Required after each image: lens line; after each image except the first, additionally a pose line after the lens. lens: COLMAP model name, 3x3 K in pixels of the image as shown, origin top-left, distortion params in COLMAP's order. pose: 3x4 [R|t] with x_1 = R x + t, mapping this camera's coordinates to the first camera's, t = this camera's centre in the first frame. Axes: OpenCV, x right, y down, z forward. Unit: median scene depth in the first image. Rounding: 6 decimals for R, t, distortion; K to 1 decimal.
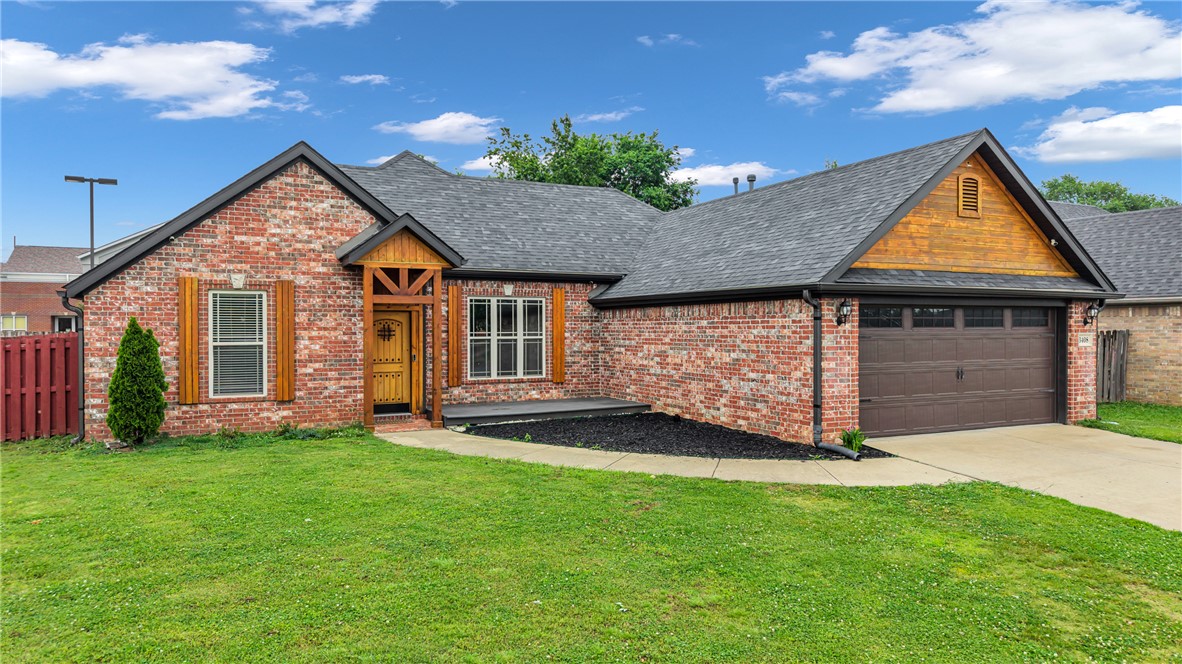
lens RADIAL K [[788.3, 0, 585.6], [0, 788.3, 329.6], [0, 0, 1]] dist [0.057311, -0.080800]
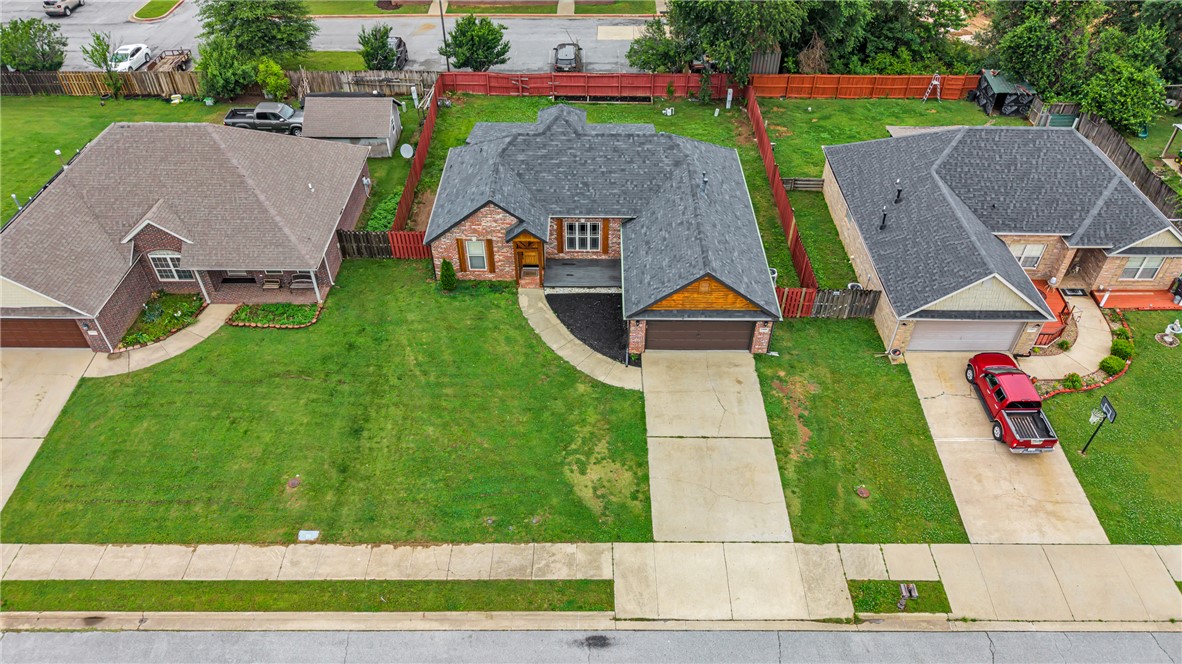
lens RADIAL K [[788.3, 0, 585.6], [0, 788.3, 329.6], [0, 0, 1]] dist [0.057311, -0.080800]
pose [[0.899138, 0.285737, -0.331519, 0.974146], [0.002798, 0.753704, 0.657208, -1.679854], [0.437656, -0.591848, 0.676885, -0.978124]]
